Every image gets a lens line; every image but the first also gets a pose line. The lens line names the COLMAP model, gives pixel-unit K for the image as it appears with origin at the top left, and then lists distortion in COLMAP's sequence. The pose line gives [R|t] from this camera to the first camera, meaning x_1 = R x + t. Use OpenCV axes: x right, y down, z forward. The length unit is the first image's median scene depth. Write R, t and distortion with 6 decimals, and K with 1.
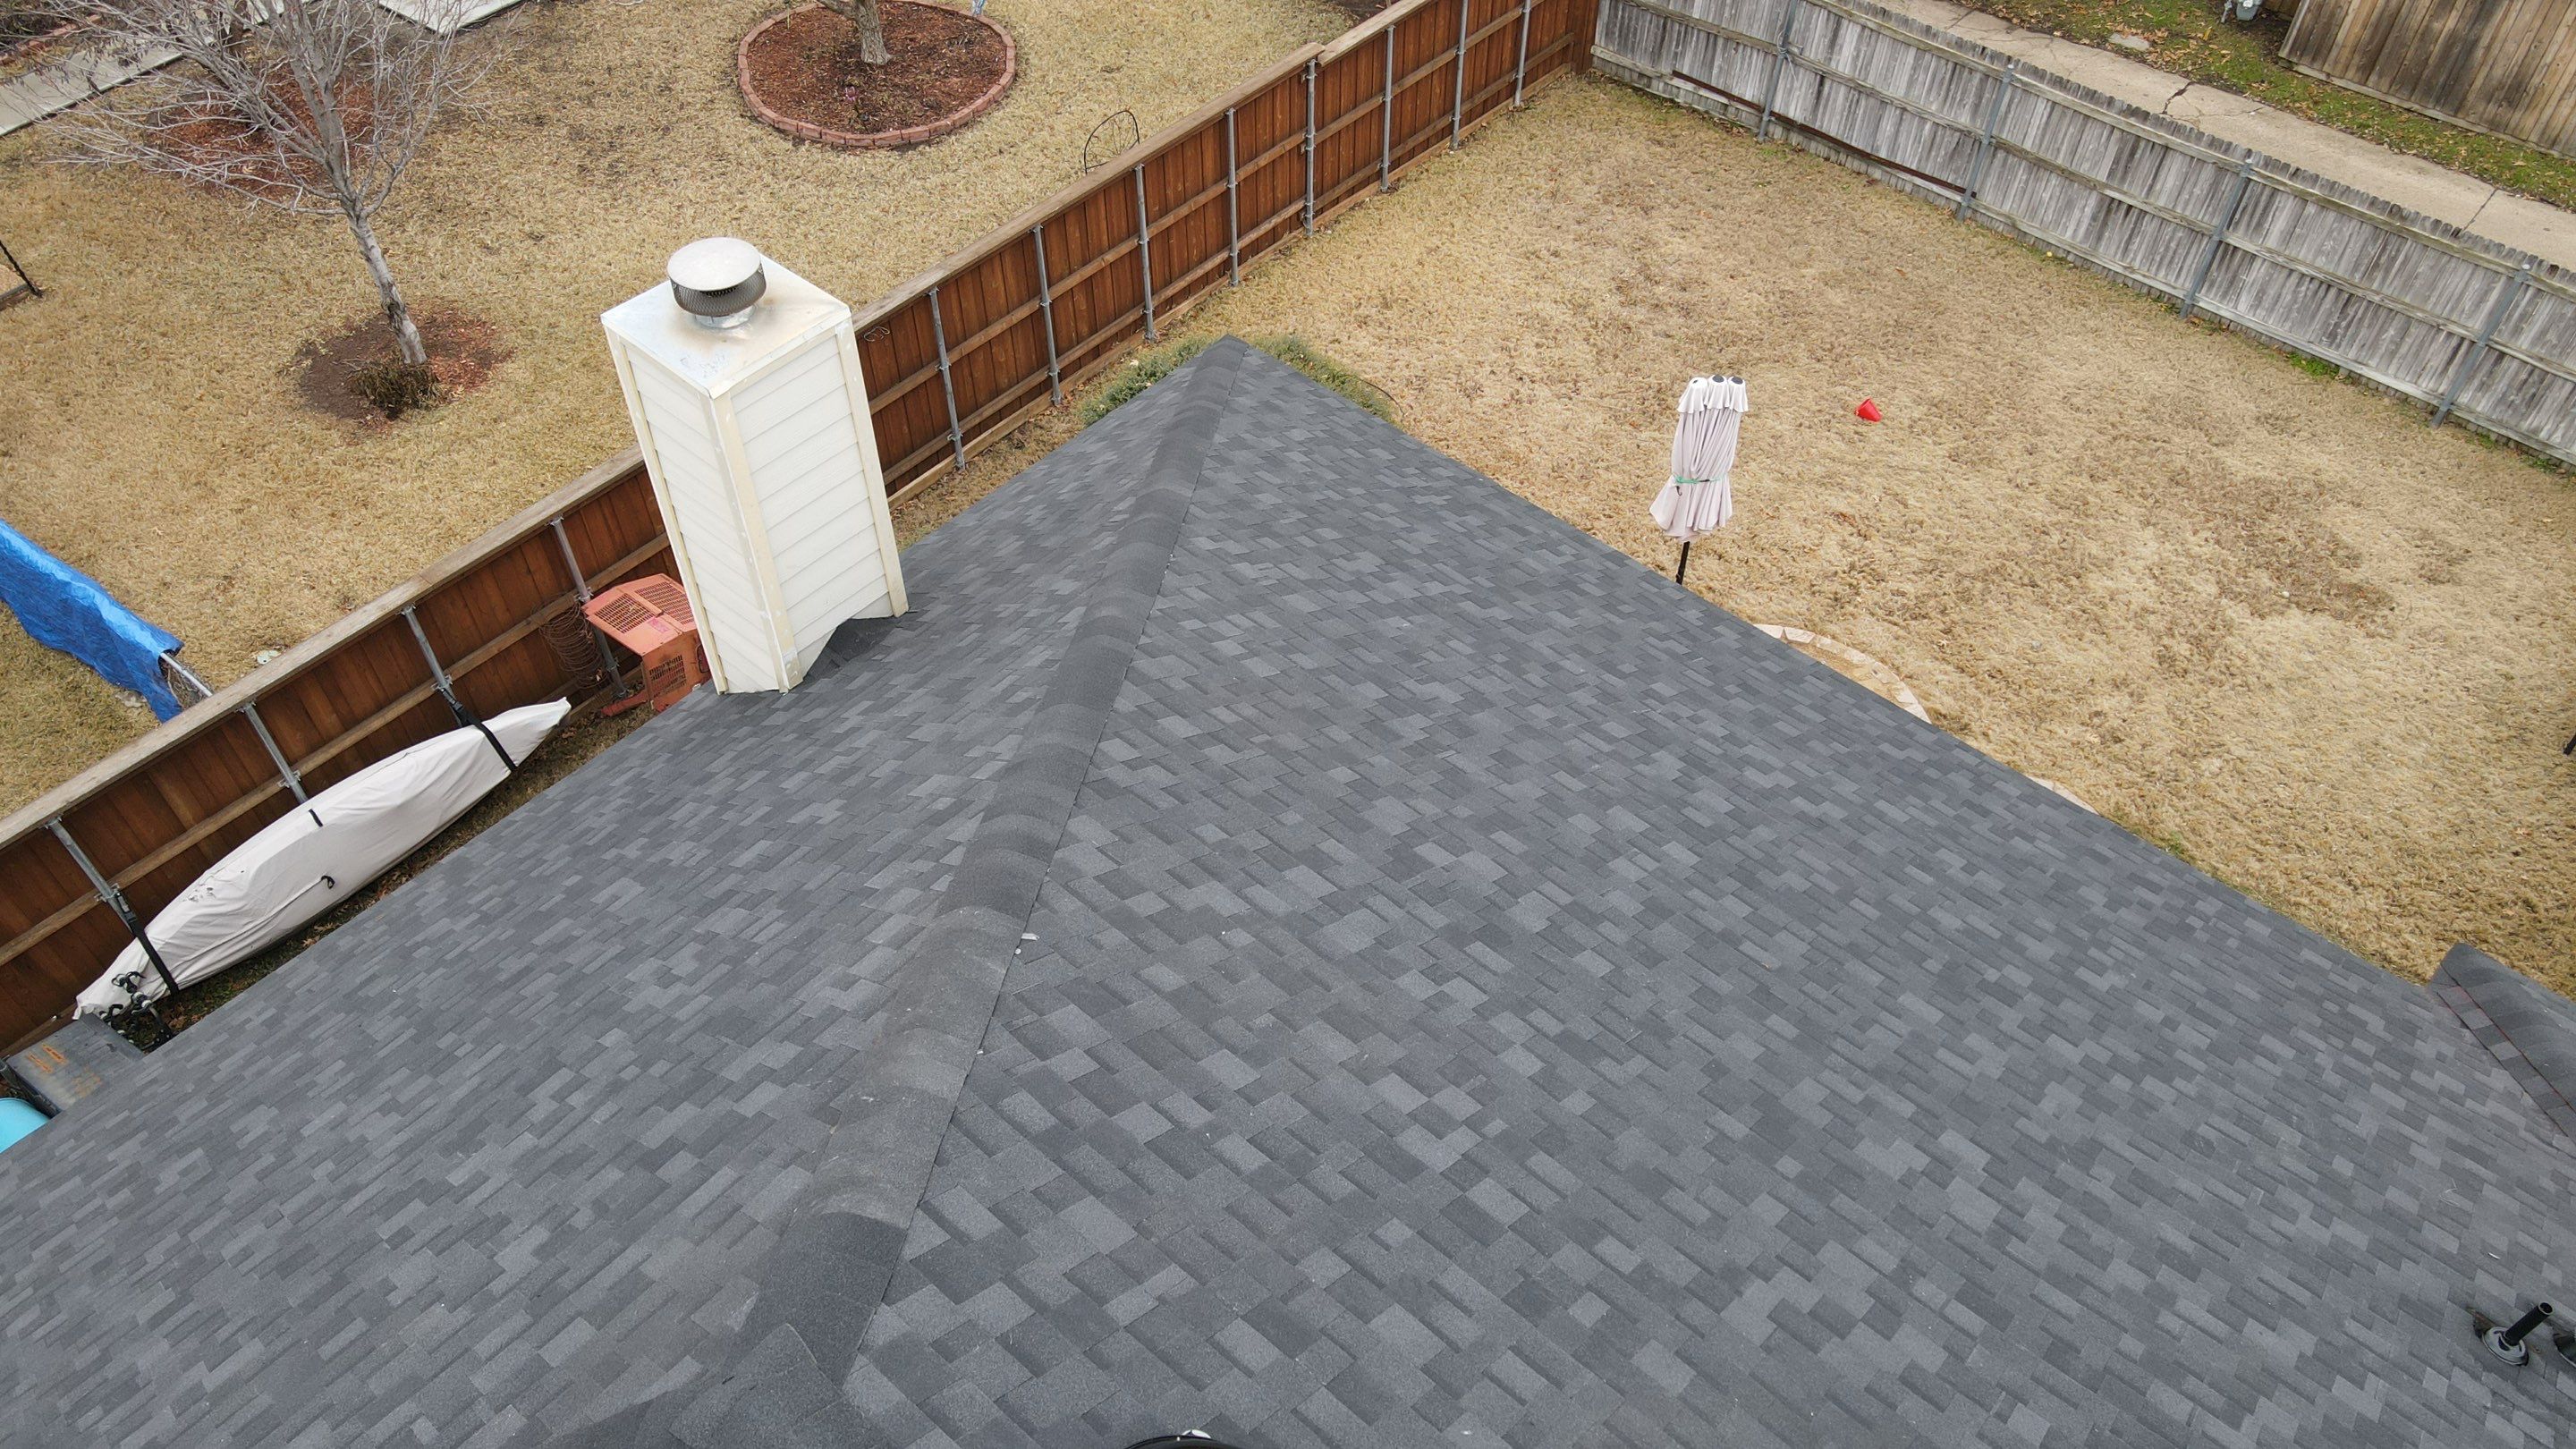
lens RADIAL K [[1889.7, 0, 1282.3], [0, 1889.7, 721.2], [0, 0, 1]] dist [0.009319, 0.014574]
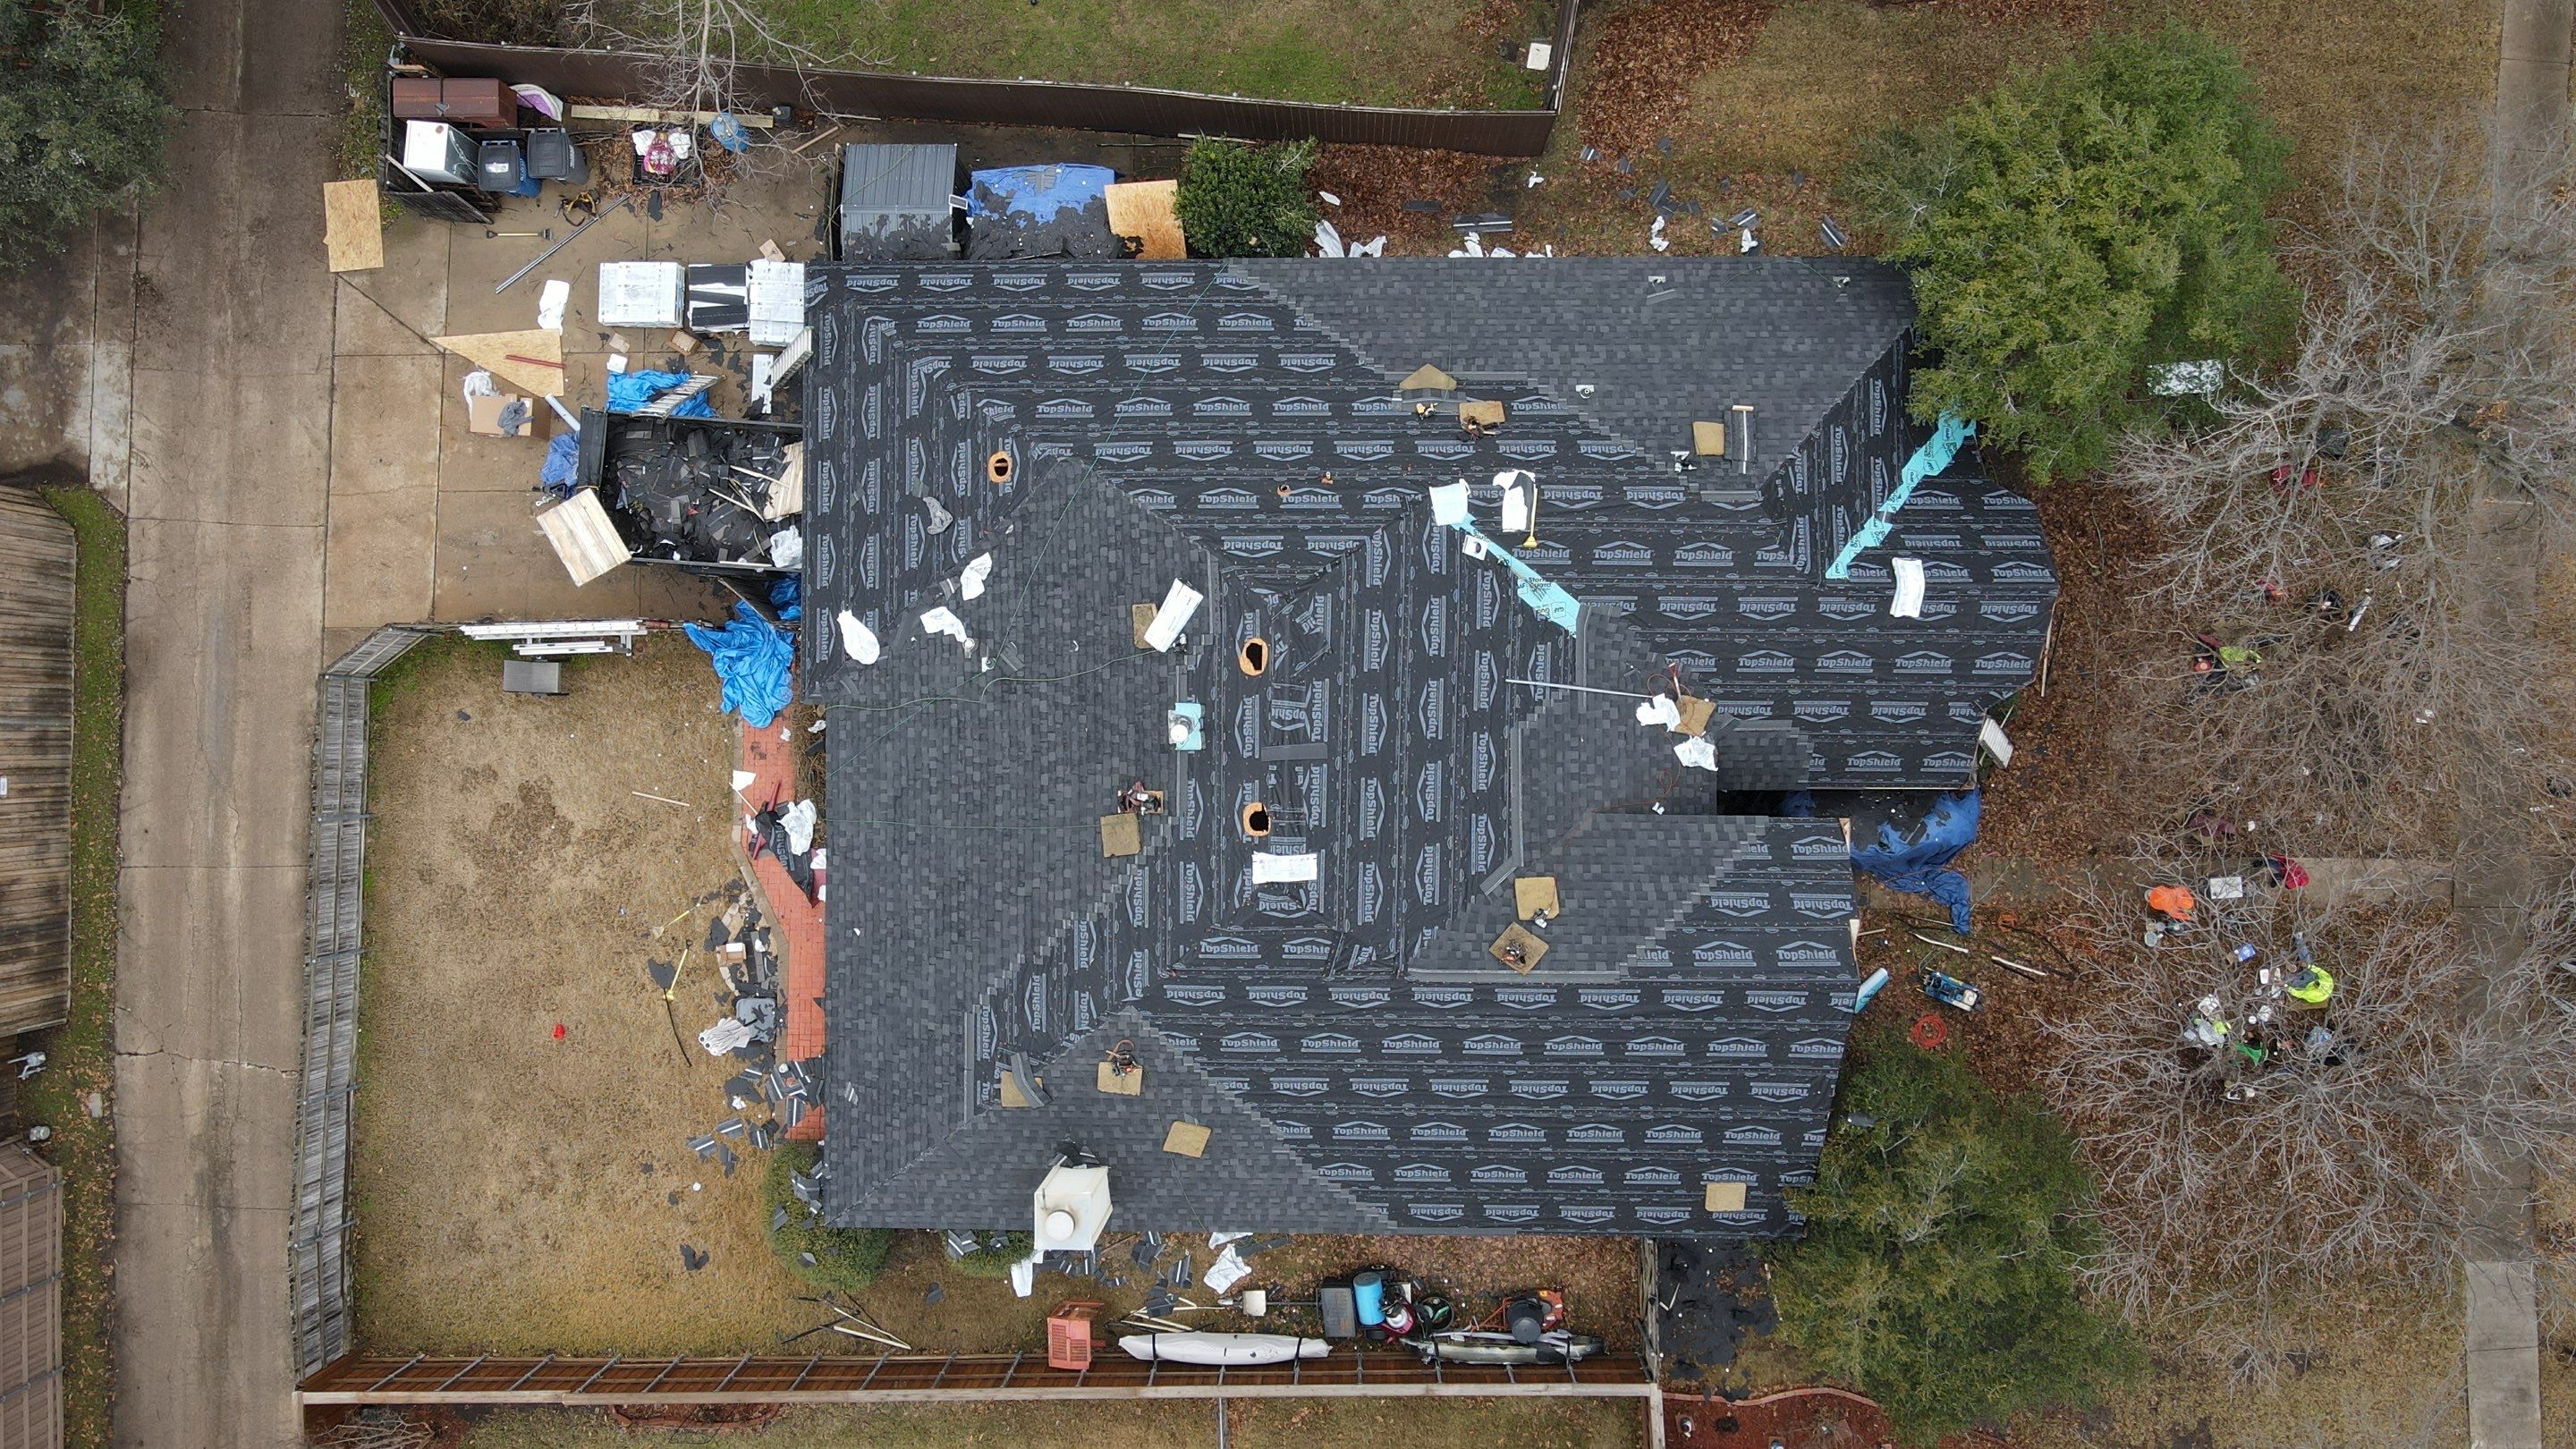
lens RADIAL K [[1889.7, 0, 1270.9], [0, 1889.7, 716.4], [0, 0, 1]] dist [0.009319, 0.014574]
pose [[-0.664372, -0.746523, 0.036231, -0.015417], [0.581926, -0.486252, 0.651860, -1.565800], [-0.469011, 0.454161, 0.757474, -1.802586]]
